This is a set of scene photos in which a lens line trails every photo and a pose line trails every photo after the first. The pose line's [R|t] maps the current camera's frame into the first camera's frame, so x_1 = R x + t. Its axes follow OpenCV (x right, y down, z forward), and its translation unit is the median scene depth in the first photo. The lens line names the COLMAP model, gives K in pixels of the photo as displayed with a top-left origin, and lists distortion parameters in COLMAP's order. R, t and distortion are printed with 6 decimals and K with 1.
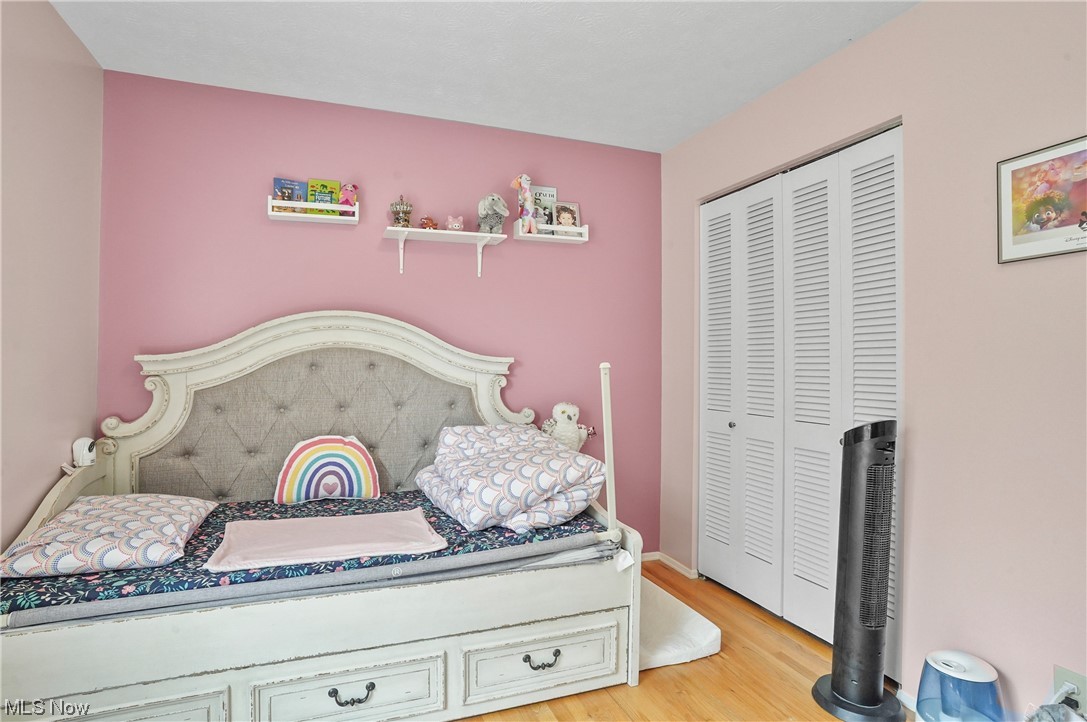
lens RADIAL K [[582.7, 0, 540.5], [0, 582.7, 365.2], [0, 0, 1]] dist [-0.073849, 0.043084]
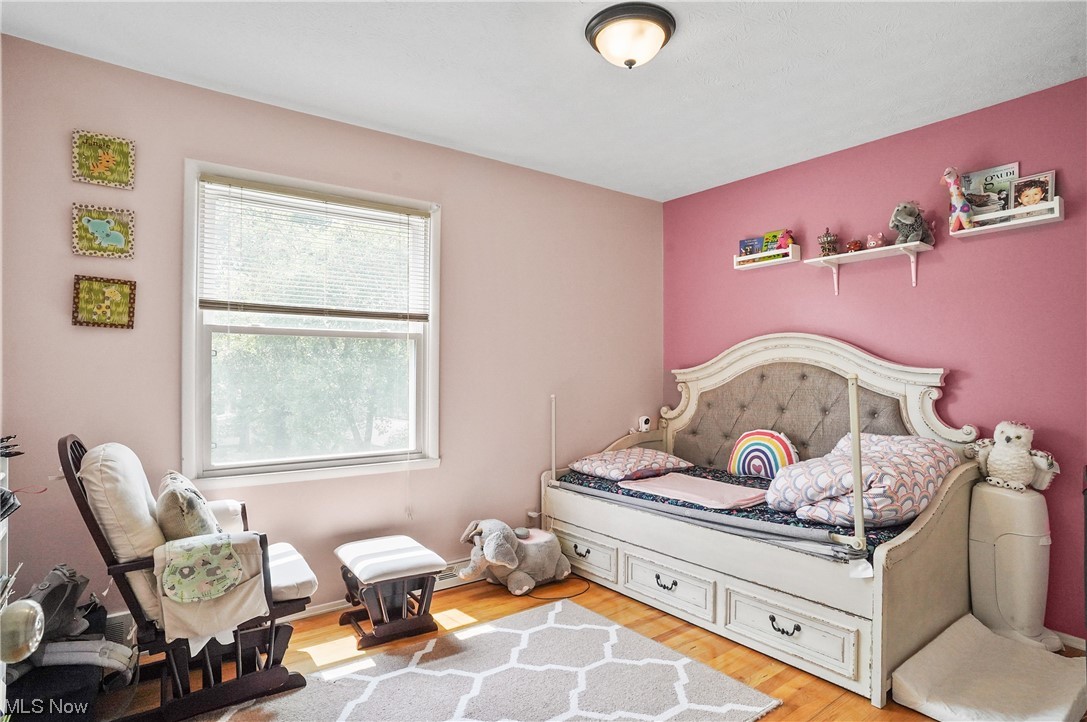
lens RADIAL K [[594.7, 0, 541.5], [0, 594.7, 379.0], [0, 0, 1]] dist [0.000771, 0.000338]
pose [[0.275661, 0.006568, -0.961232, 0.809918], [-0.003334, 0.999977, 0.005877, 0.000468], [0.961249, 0.001584, 0.275677, 0.142957]]
